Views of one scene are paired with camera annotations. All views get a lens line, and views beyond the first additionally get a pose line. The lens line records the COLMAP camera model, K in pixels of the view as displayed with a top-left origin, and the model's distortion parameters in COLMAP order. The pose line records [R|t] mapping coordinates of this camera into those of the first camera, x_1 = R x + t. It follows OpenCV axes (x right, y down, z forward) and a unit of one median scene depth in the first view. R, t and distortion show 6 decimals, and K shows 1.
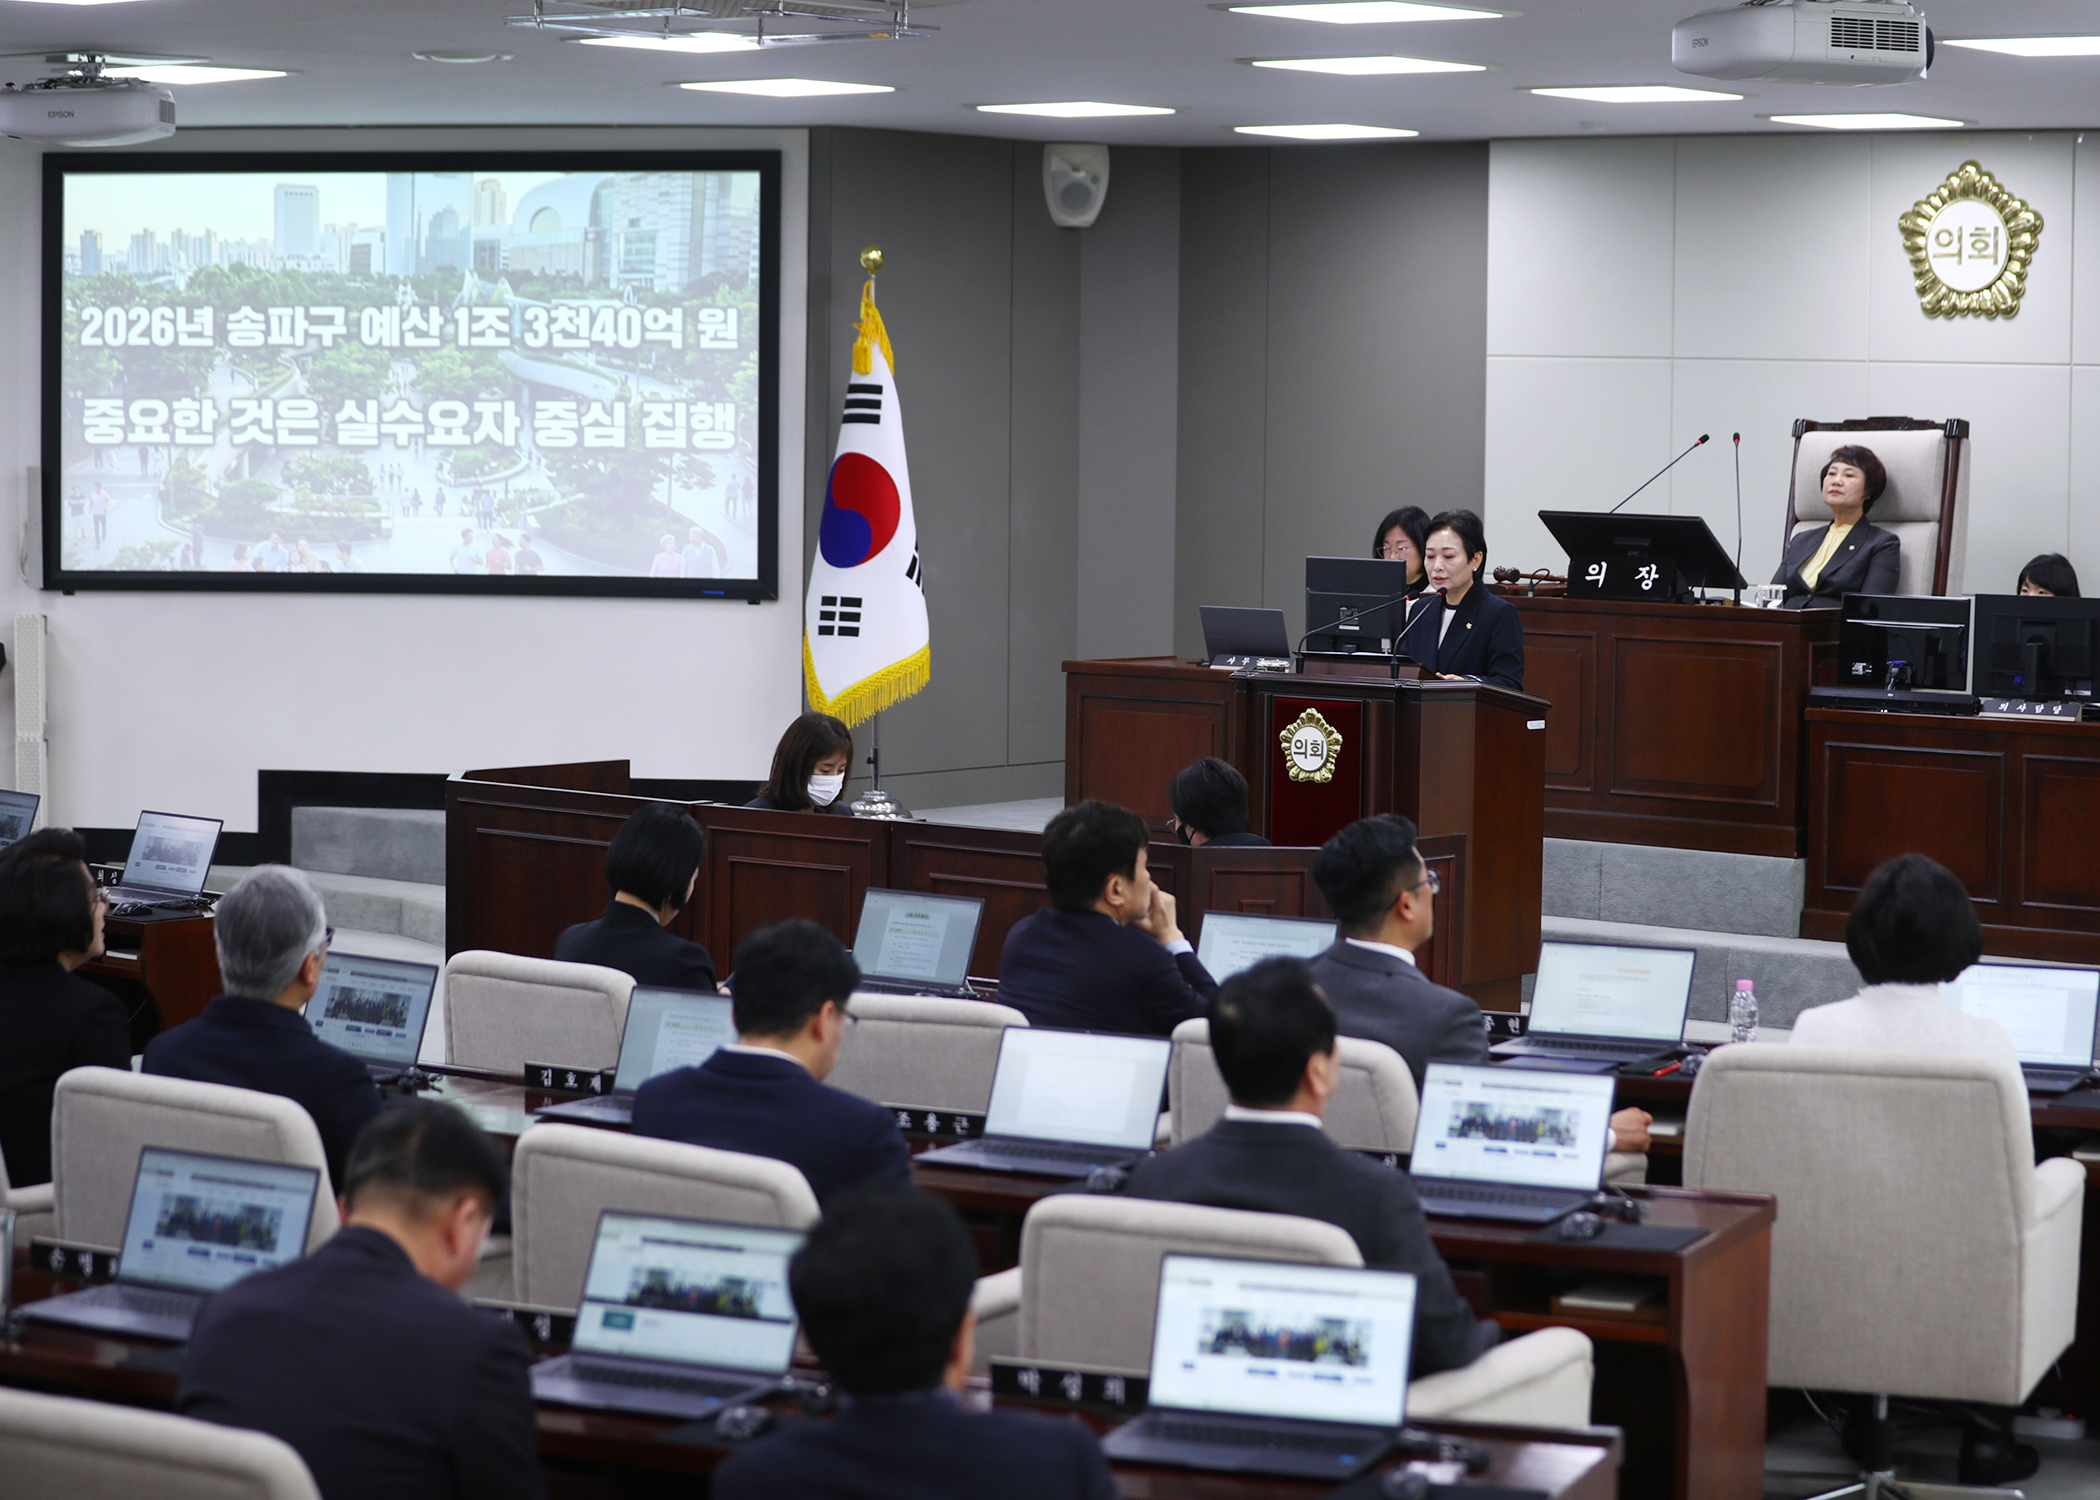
lens RADIAL K [[4802.1, 0, 1015.6], [0, 4802.1, 747.4], [0, 0, 1]] dist [-0.341380, 0.107383]
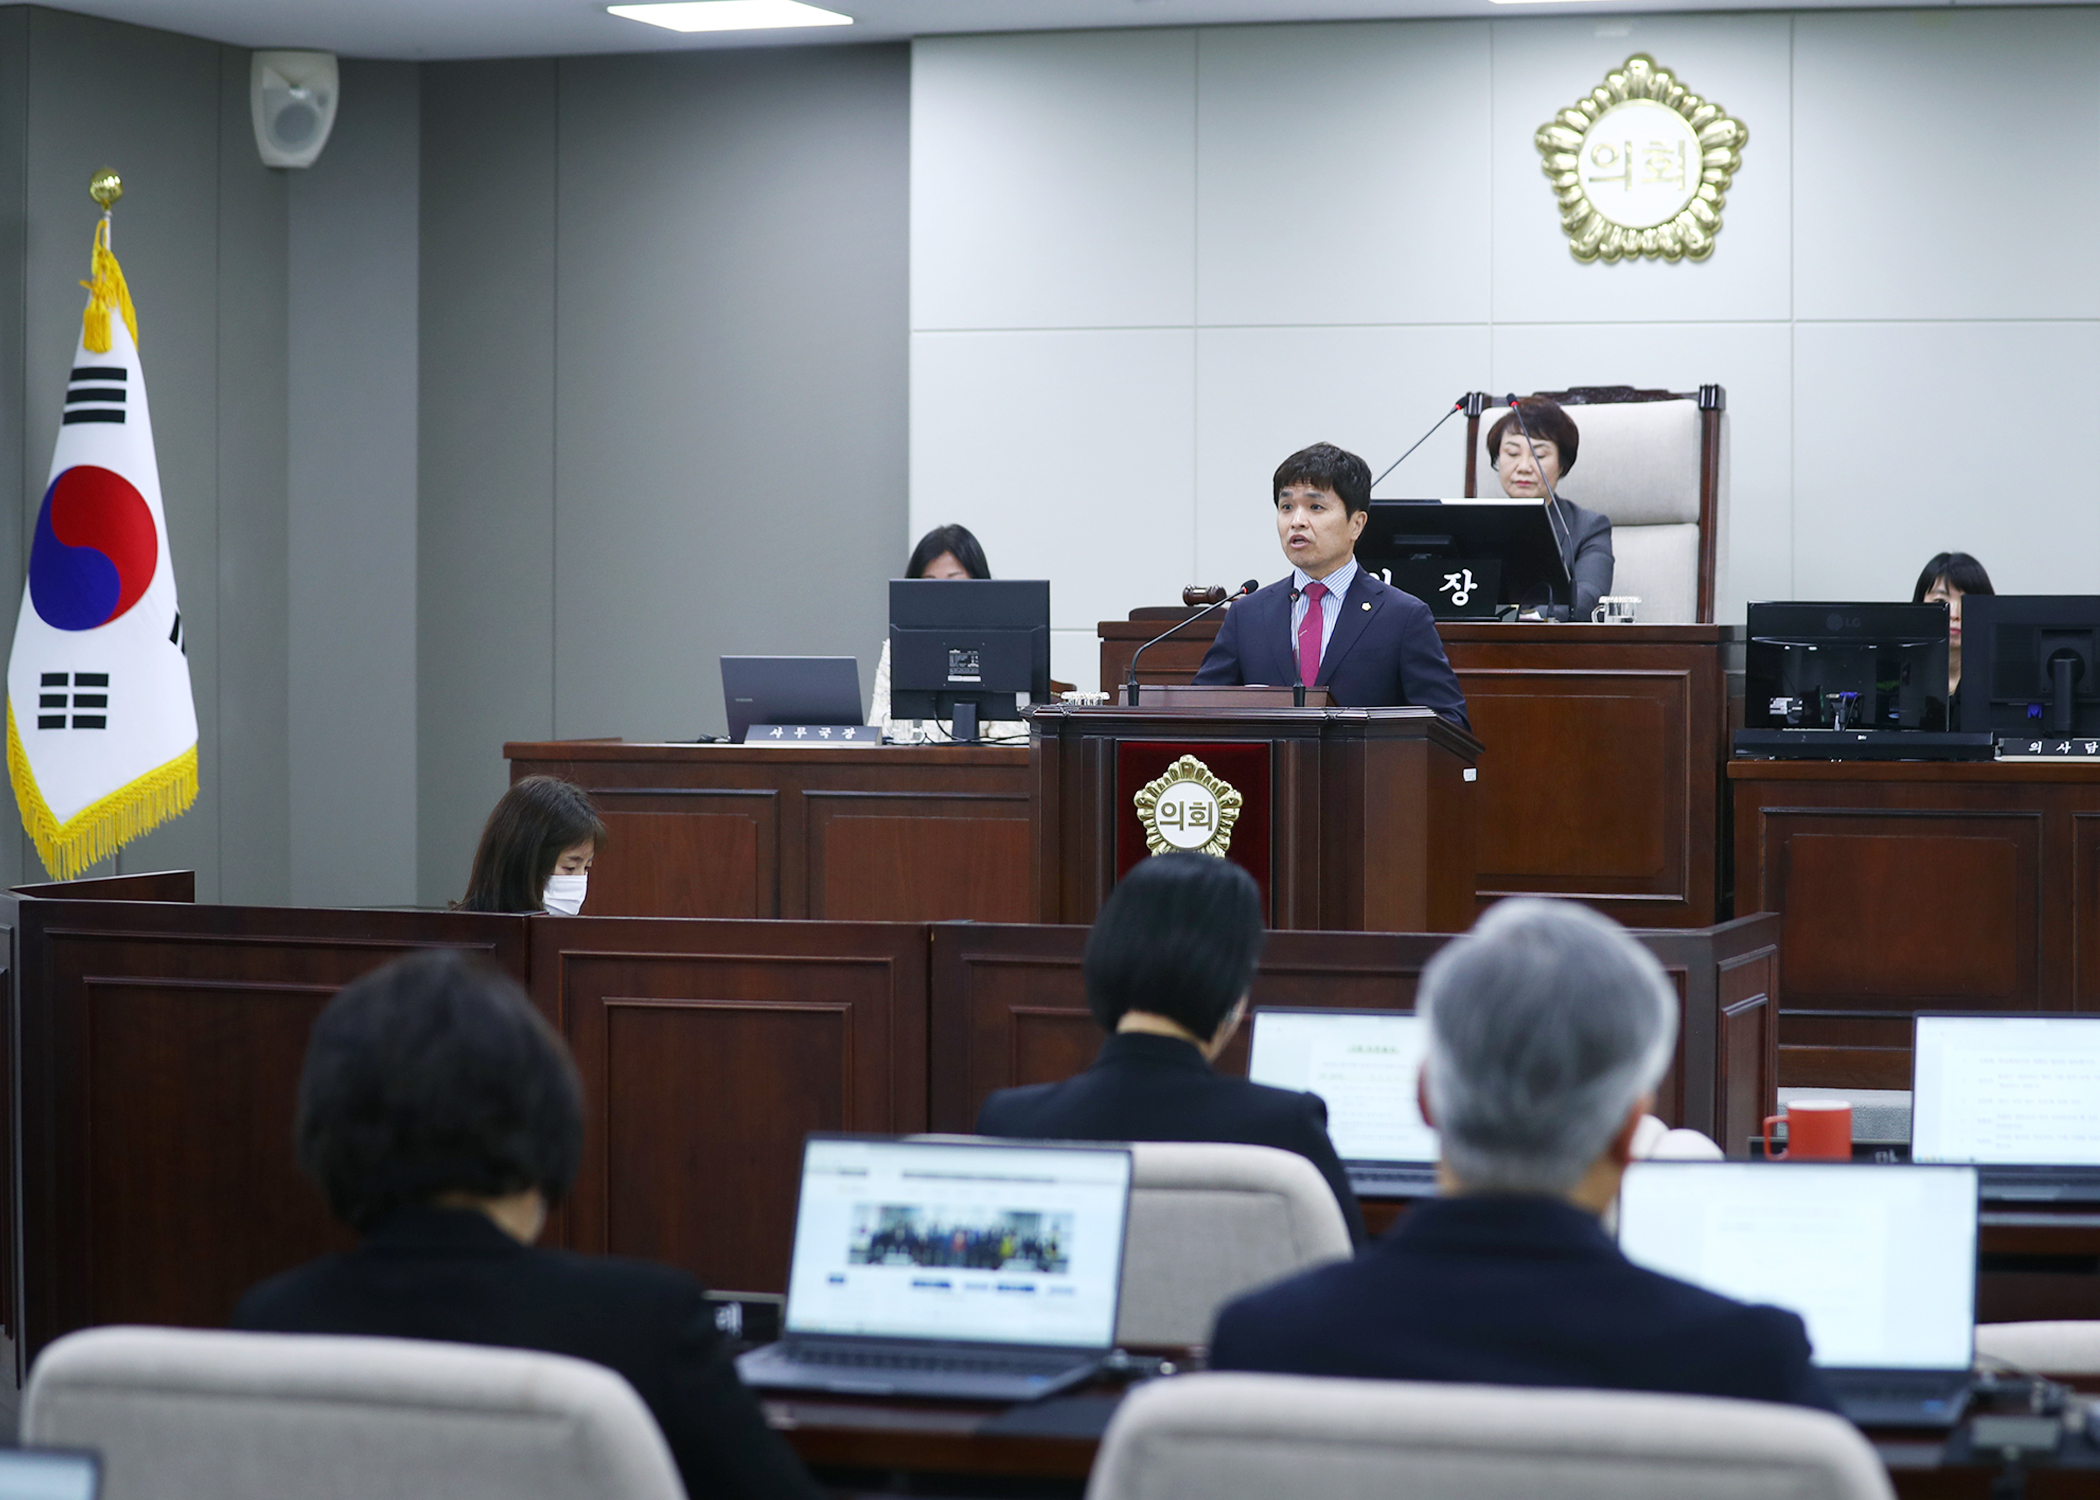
lens RADIAL K [[5274.5, 0, 1245.7], [0, 5274.5, 800.3], [0, 0, 1]] dist [-0.368051, 0.368448]
pose [[0.925406, -0.024764, 0.378167, -0.176788], [0.037030, 0.998996, -0.025197, 0.013108], [-0.377164, 0.037321, 0.925394, 0.265775]]
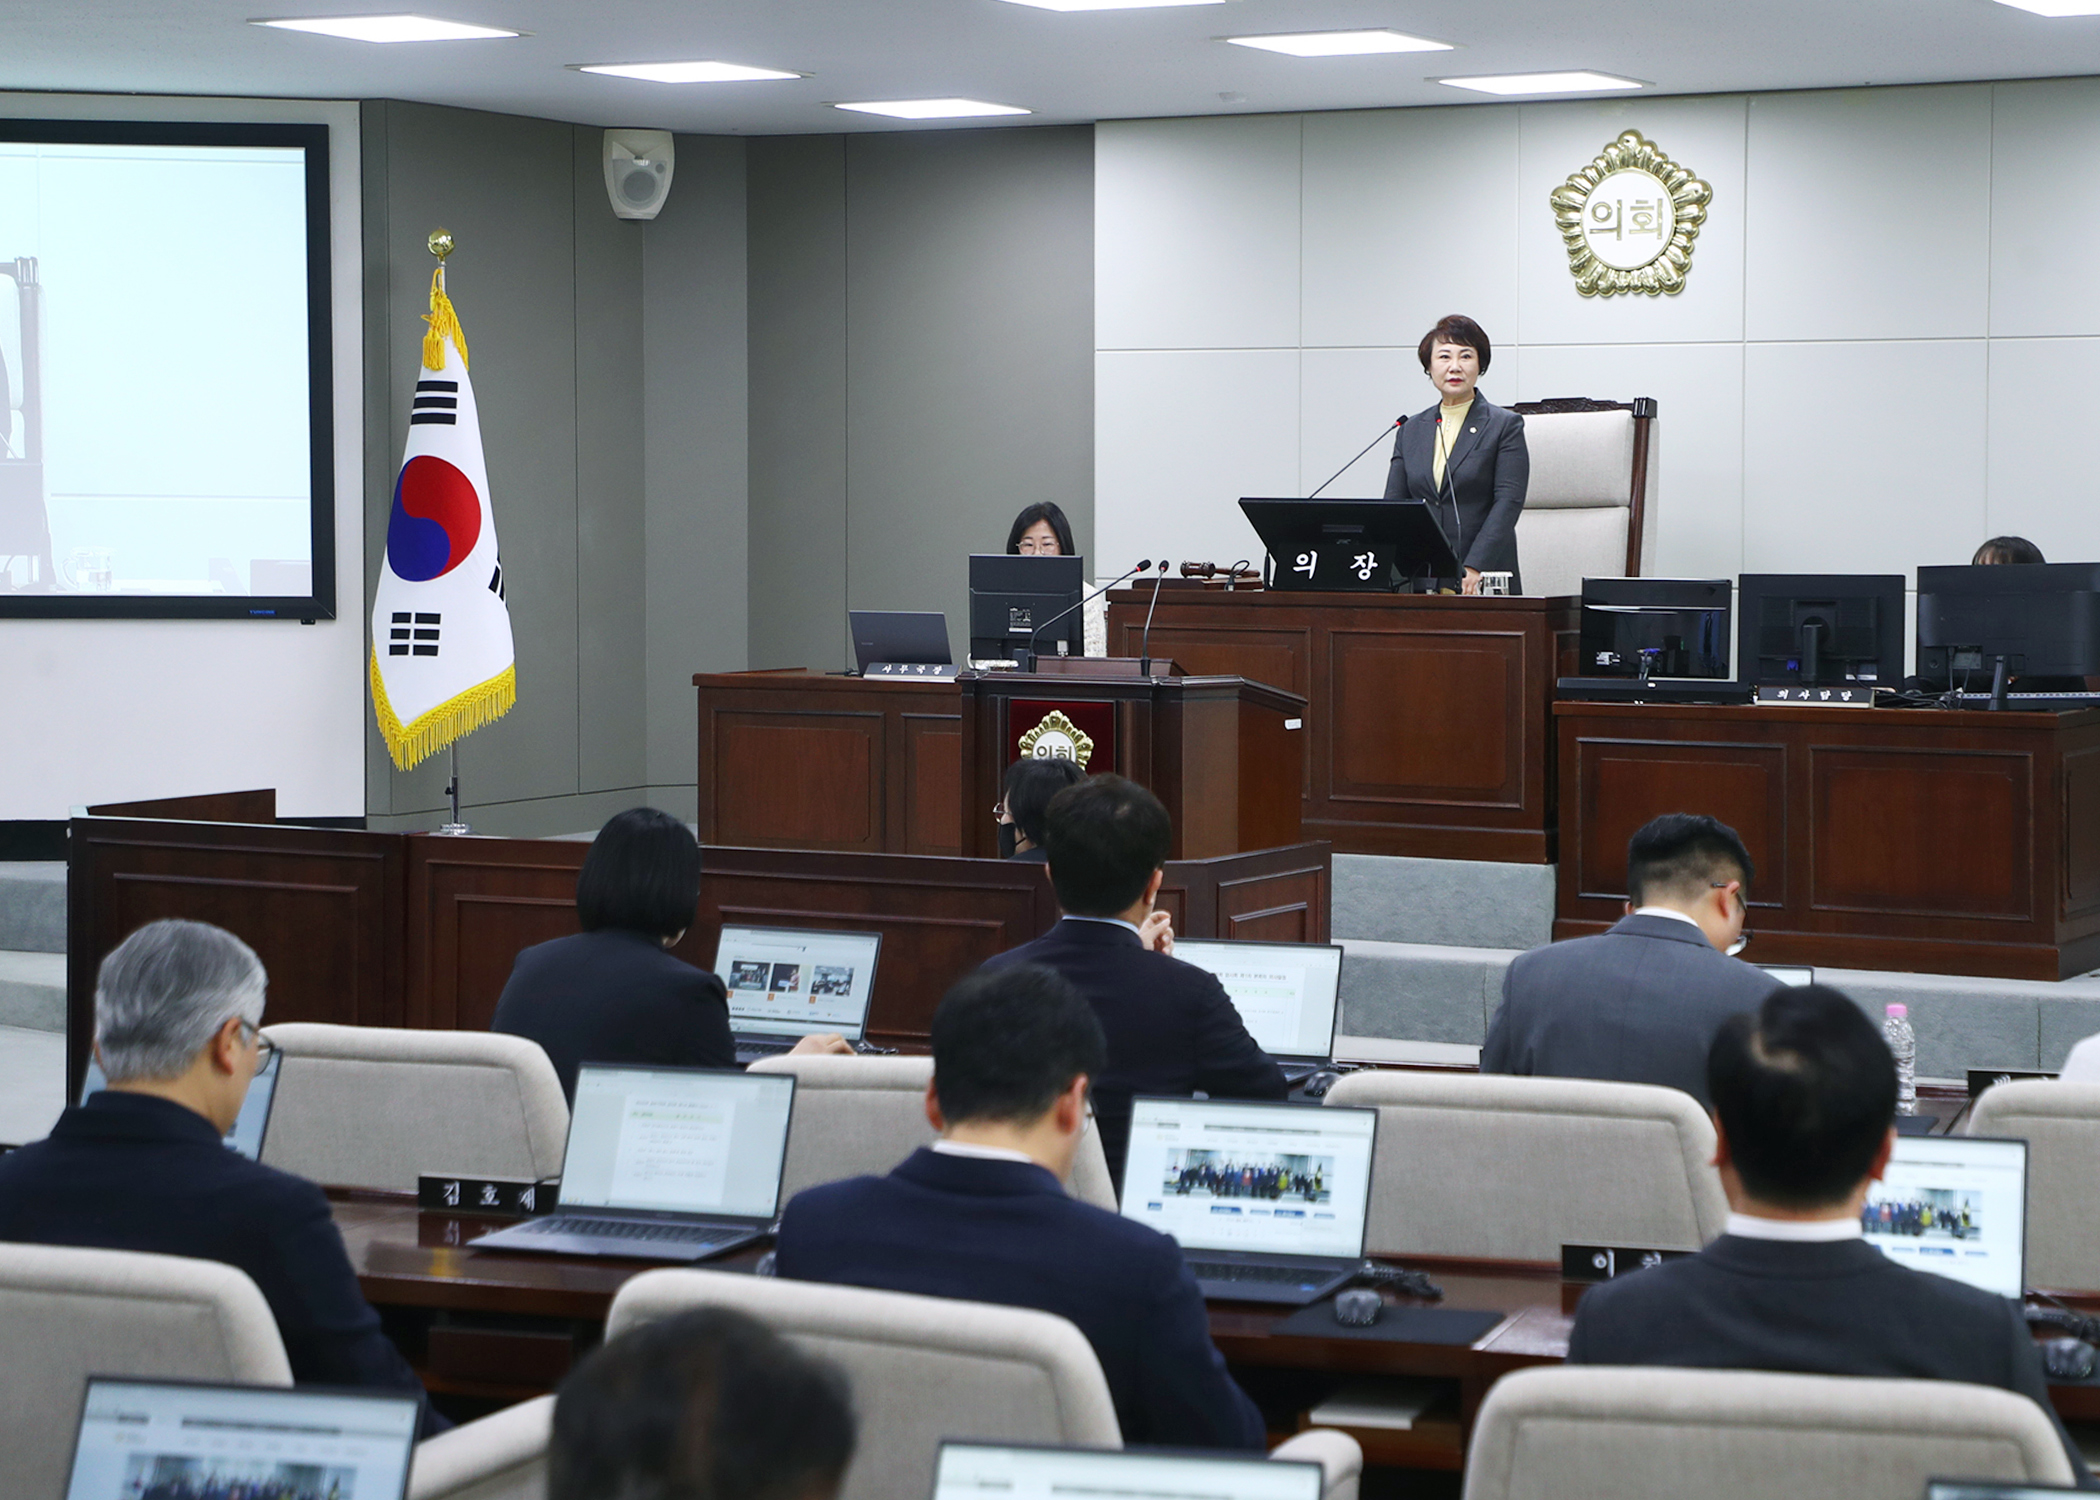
lens RADIAL K [[4326.5, 0, 1217.1], [0, 4326.5, 624.1], [0, 0, 1]] dist [0.244191, -0.198800]
pose [[0.977552, -0.017153, 0.209995, -0.066893], [0.025026, 0.999078, -0.034891, 0.003970], [-0.209203, 0.039363, 0.977080, 0.166696]]
